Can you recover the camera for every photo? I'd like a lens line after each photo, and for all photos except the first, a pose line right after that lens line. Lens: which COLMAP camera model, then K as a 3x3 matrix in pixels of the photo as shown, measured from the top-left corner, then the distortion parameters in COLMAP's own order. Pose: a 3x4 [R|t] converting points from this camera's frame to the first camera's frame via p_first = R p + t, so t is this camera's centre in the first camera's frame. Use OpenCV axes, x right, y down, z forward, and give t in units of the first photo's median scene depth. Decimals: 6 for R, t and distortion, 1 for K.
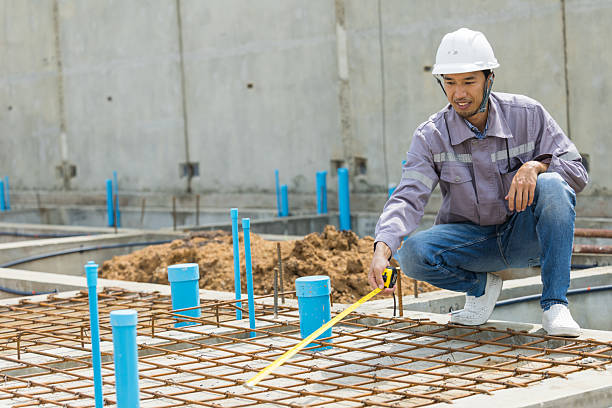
lens RADIAL K [[1486.9, 0, 306.5], [0, 1486.9, 201.7], [0, 0, 1]] dist [0.058552, 0.000000]
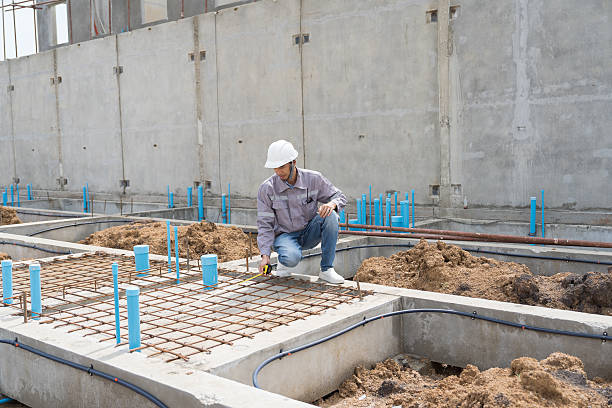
lens RADIAL K [[656.8, 0, 303.0], [0, 656.8, 201.1], [0, 0, 1]] dist [0.023836, 0.000000]
pose [[0.978304, 0.011214, 0.206872, -0.026960], [-0.015598, 0.999687, 0.019570, -0.021241], [-0.206587, -0.022372, 0.978172, 0.027012]]
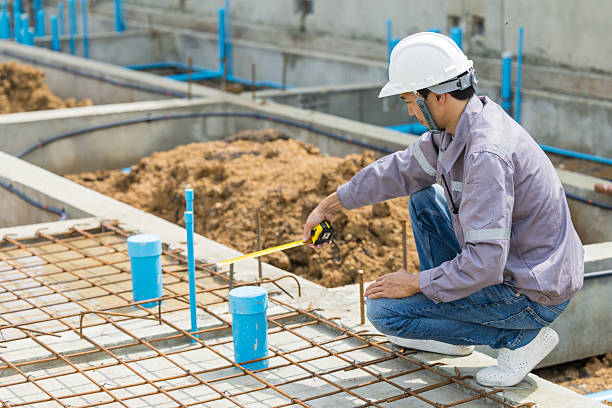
lens RADIAL K [[1627.8, 0, 307.4], [0, 1627.8, 202.1], [0, 0, 1]] dist [0.115852, 0.000000]
pose [[0.988388, 0.062152, -0.138662, 0.077964], [-0.039467, 0.986211, 0.160720, -0.073007], [0.146739, -0.153381, 0.977211, 0.022866]]
